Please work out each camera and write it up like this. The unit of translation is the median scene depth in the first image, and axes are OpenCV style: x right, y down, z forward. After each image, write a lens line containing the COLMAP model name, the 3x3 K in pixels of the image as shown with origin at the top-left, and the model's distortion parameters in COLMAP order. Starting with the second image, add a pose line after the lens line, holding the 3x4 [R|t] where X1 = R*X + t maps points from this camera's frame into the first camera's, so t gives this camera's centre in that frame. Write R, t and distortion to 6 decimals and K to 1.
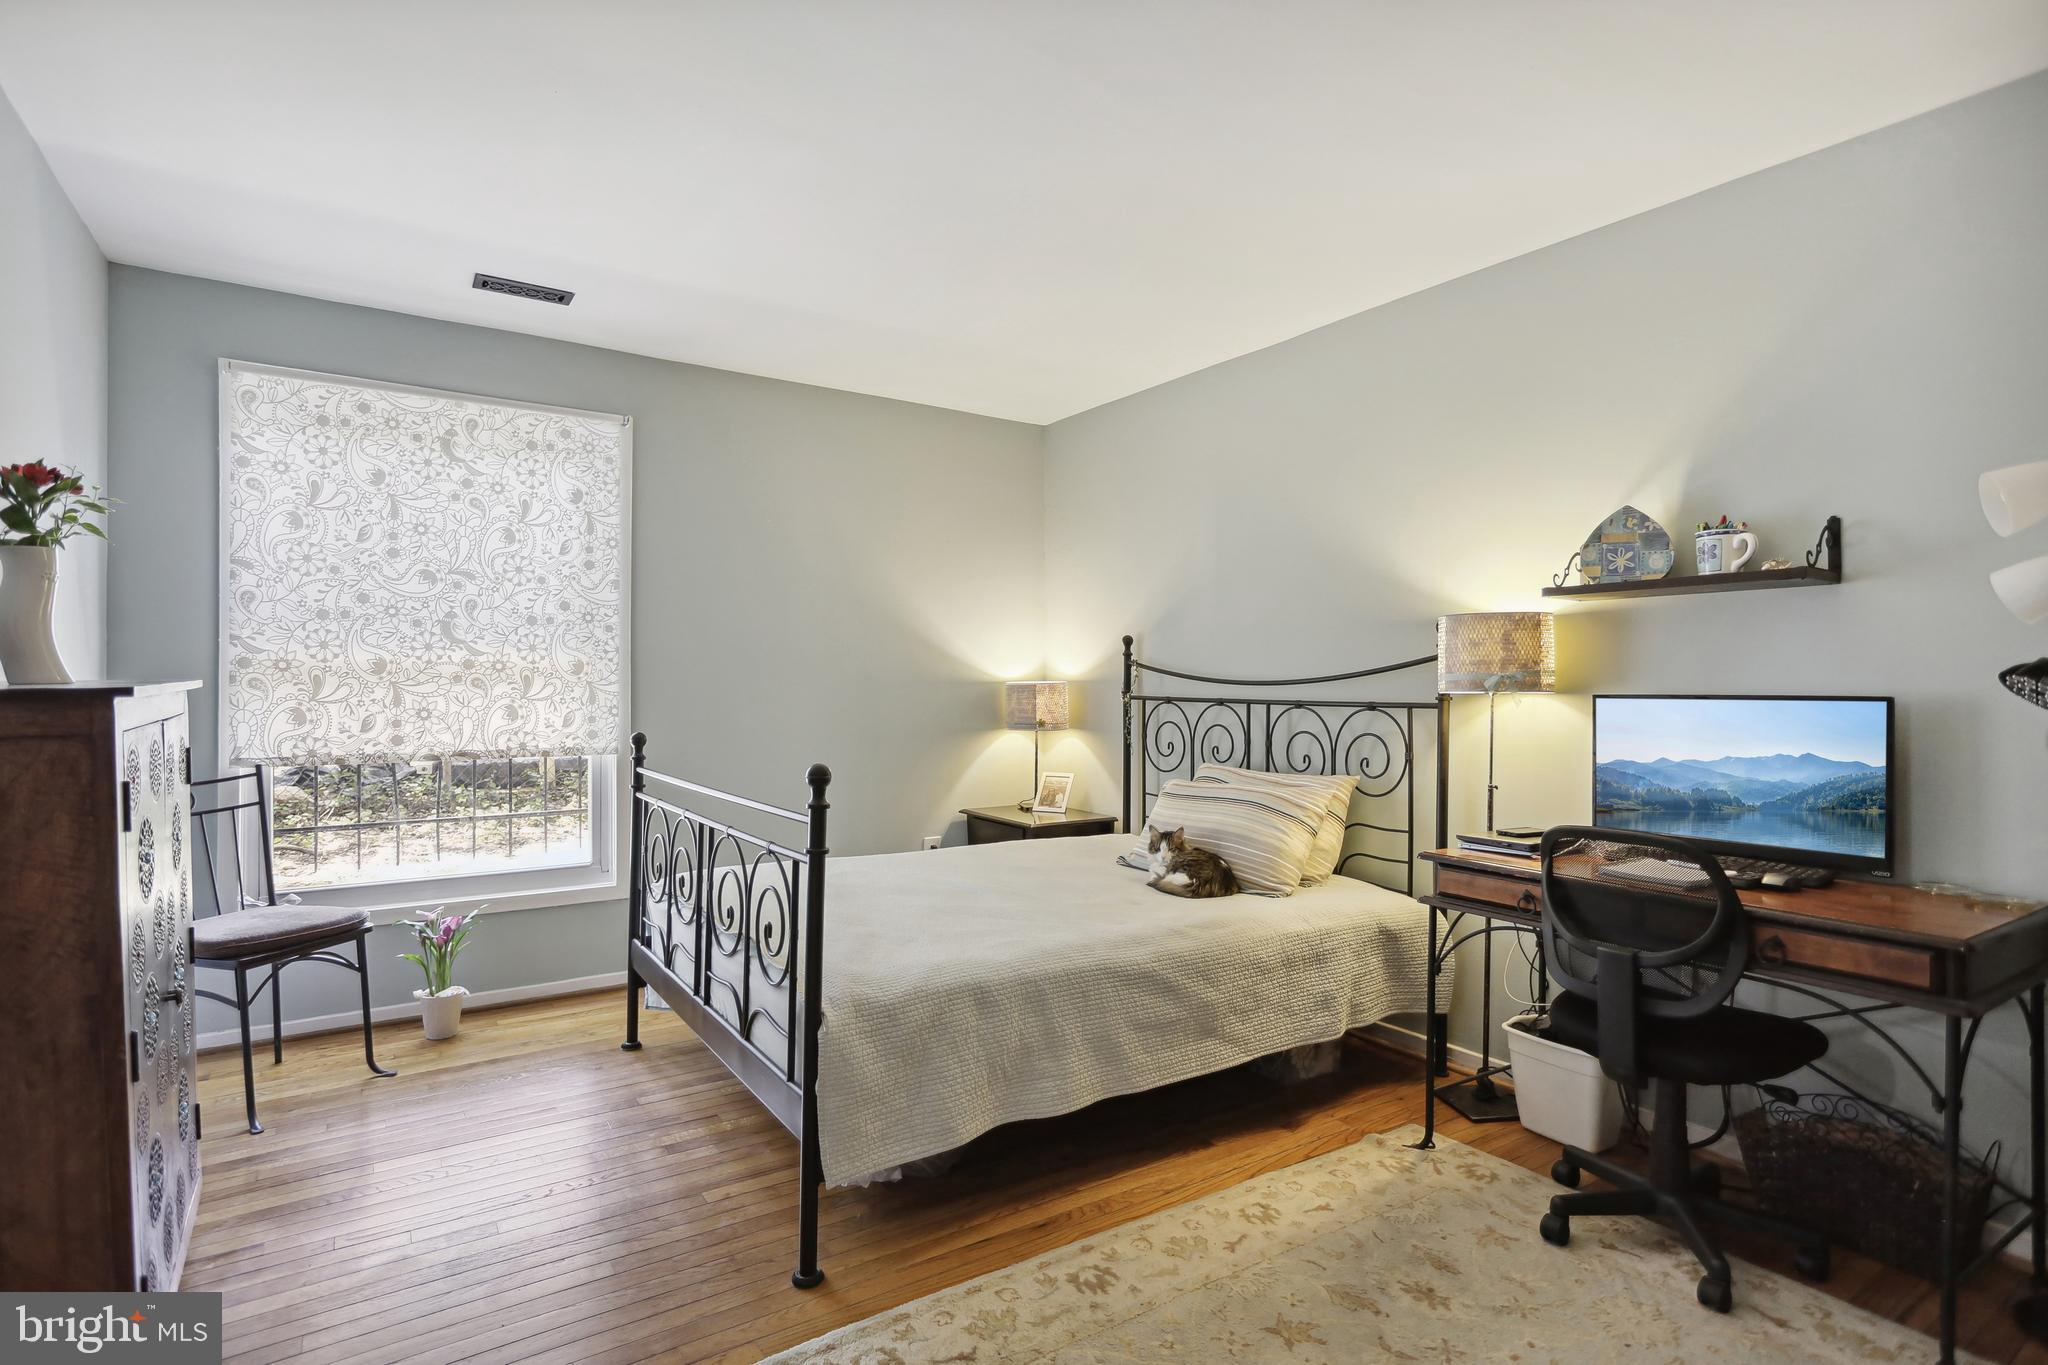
lens RADIAL K [[994.2, 0, 1024.0], [0, 994.2, 682.5], [0, 0, 1]] dist [-0.031808, 0.027602]
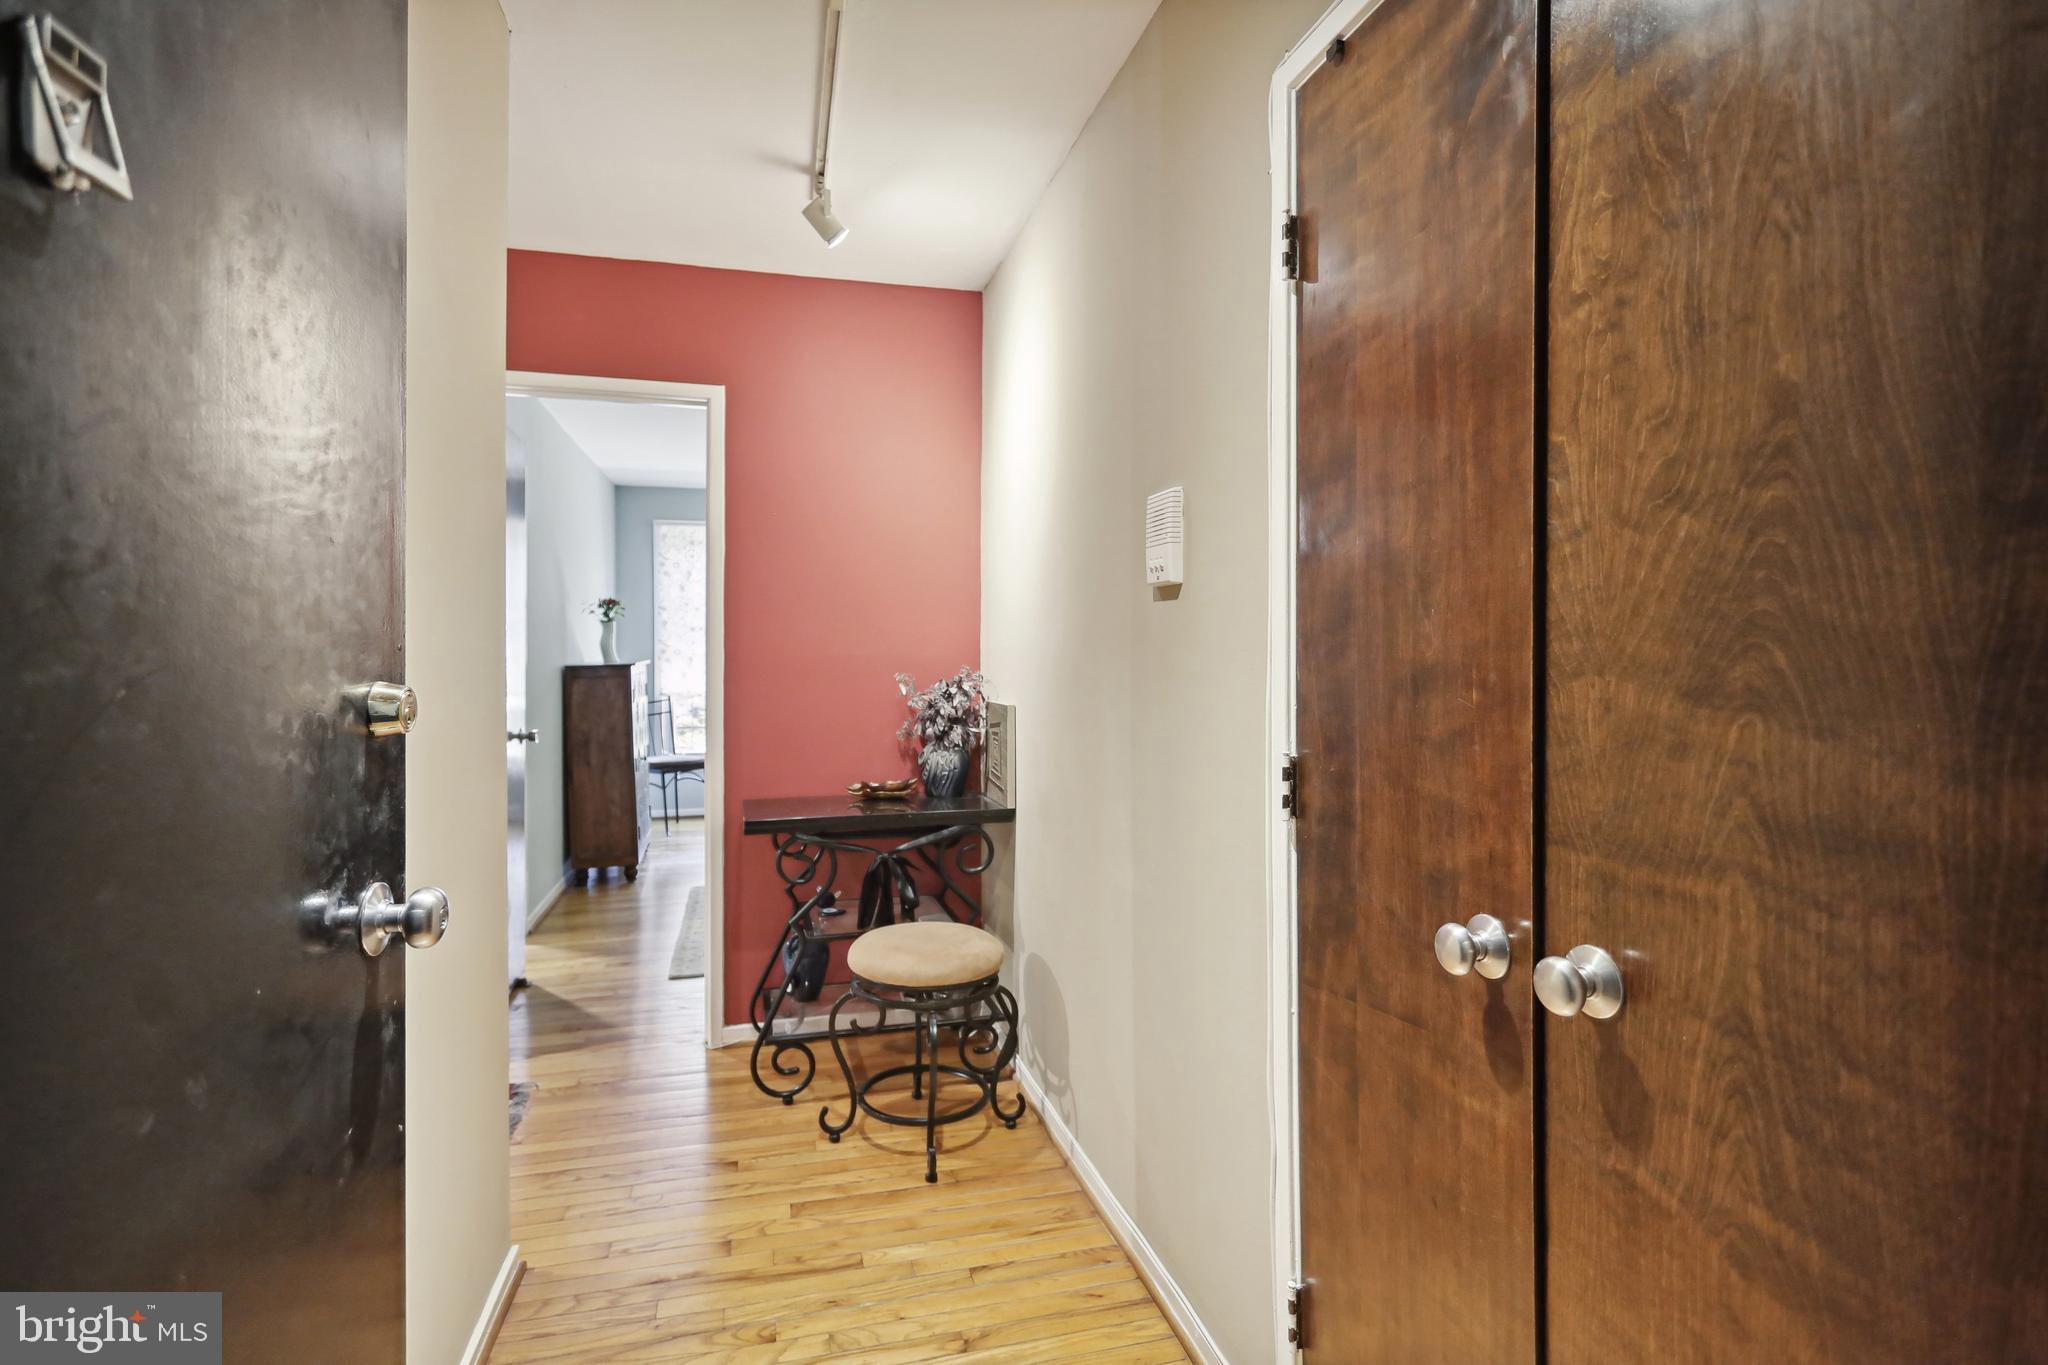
lens RADIAL K [[1005.1, 0, 1030.9], [0, 1005.1, 651.5], [0, 0, 1]] dist [-0.000451, 0.000208]
pose [[0.948729, -0.005755, -0.316039, 0.711413], [0.006741, 0.999975, 0.002027, -0.015979], [0.316019, -0.004053, 0.948744, -0.890410]]
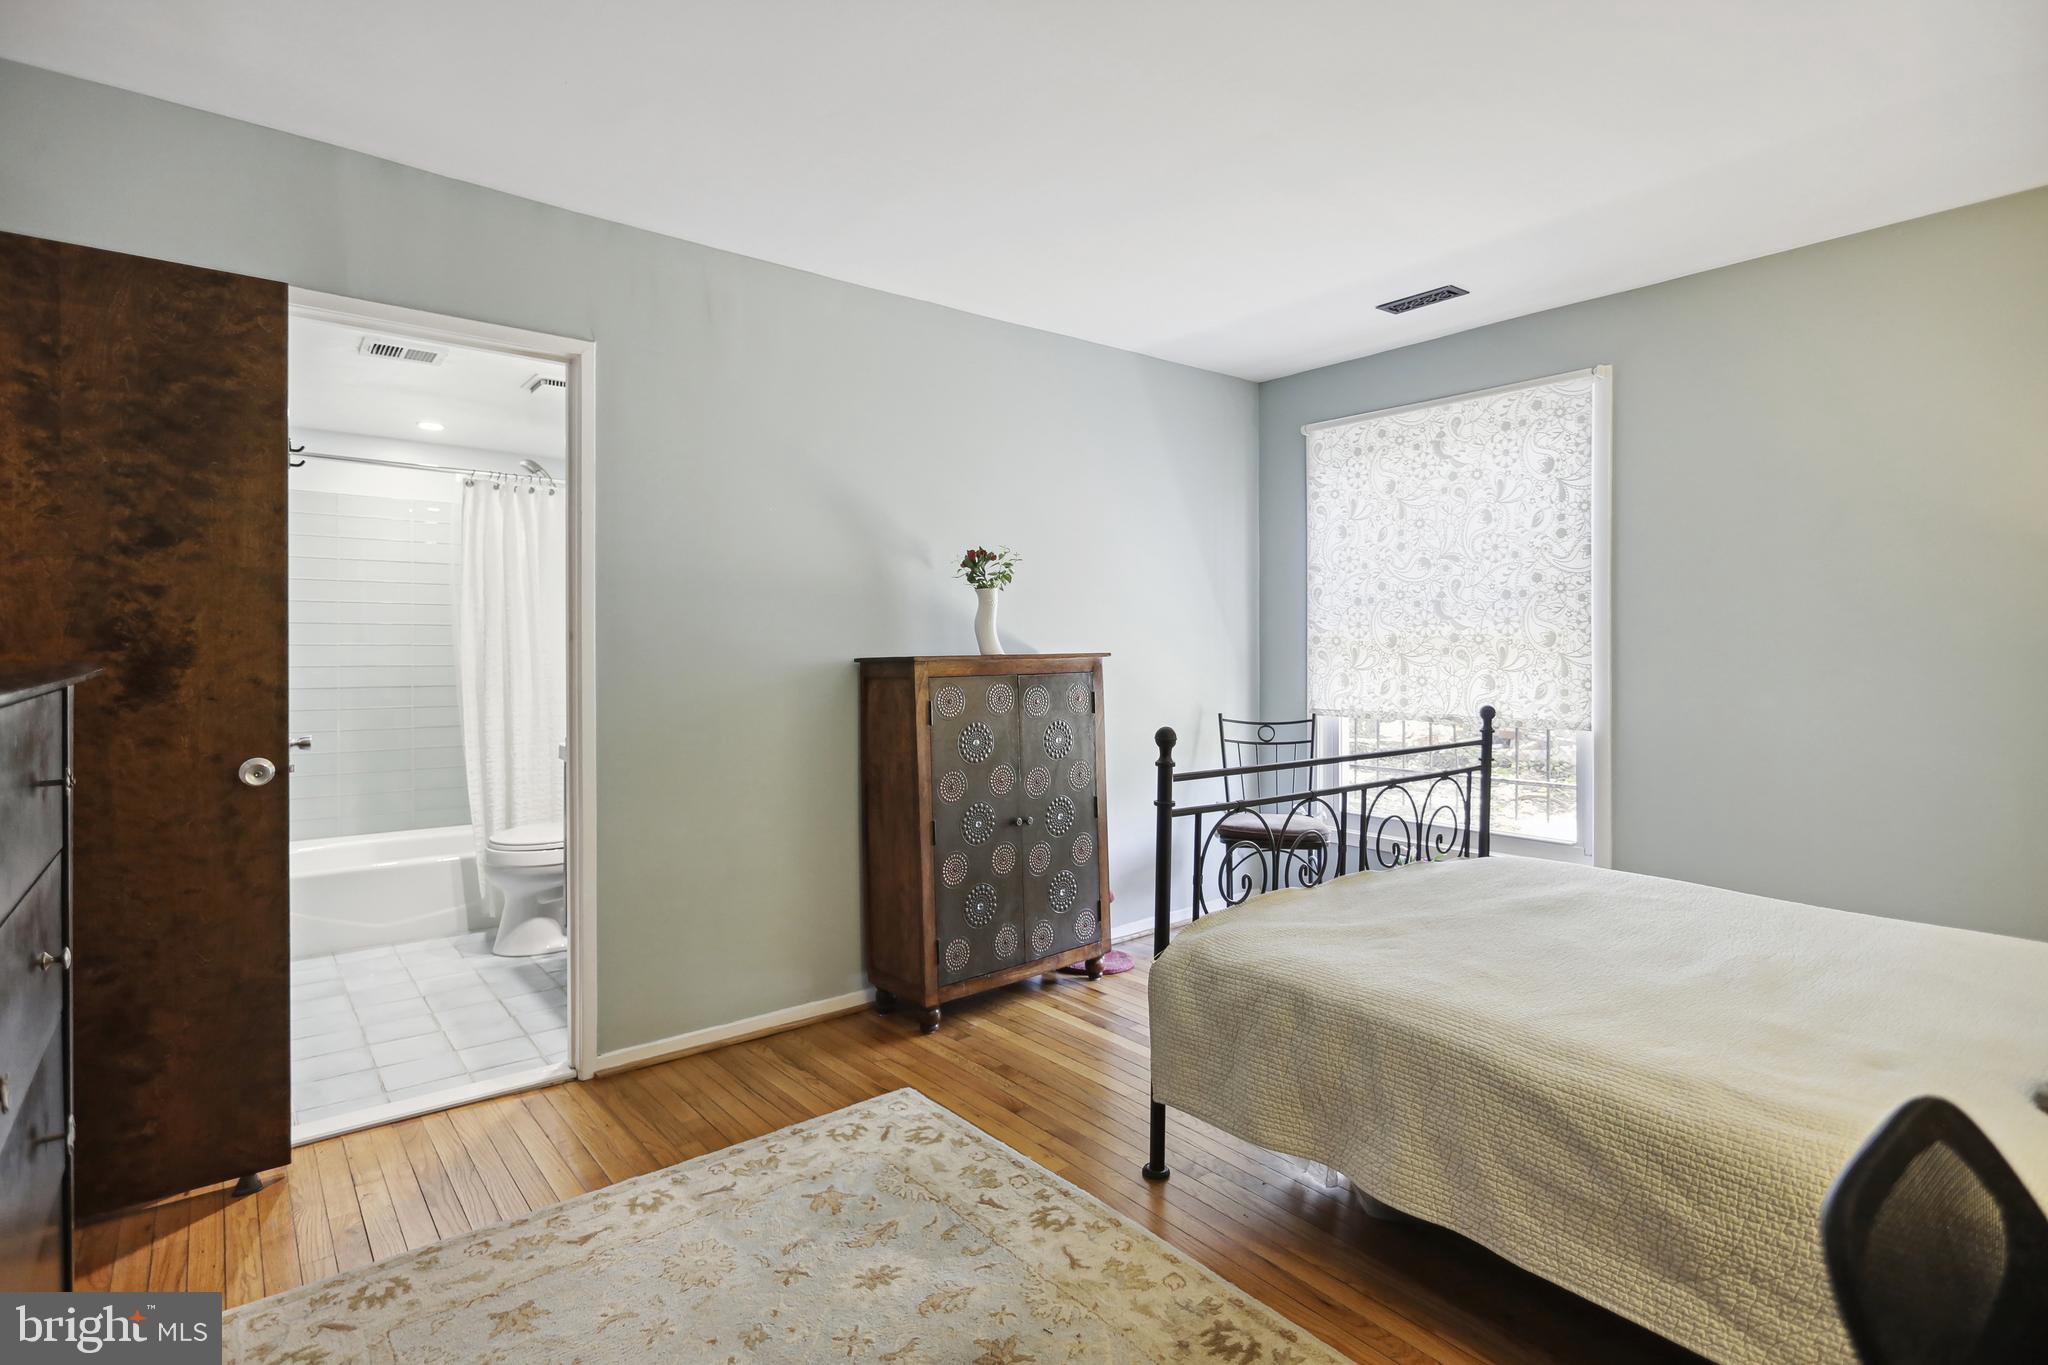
lens RADIAL K [[1005.1, 0, 1030.9], [0, 1005.1, 651.5], [0, 0, 1]] dist [-0.000451, 0.000208]
pose [[0.098365, -0.000572, -0.995150, 0.528710], [0.000787, 1.000000, -0.000498, -0.002775], [0.995150, -0.000734, 0.098365, 0.416690]]
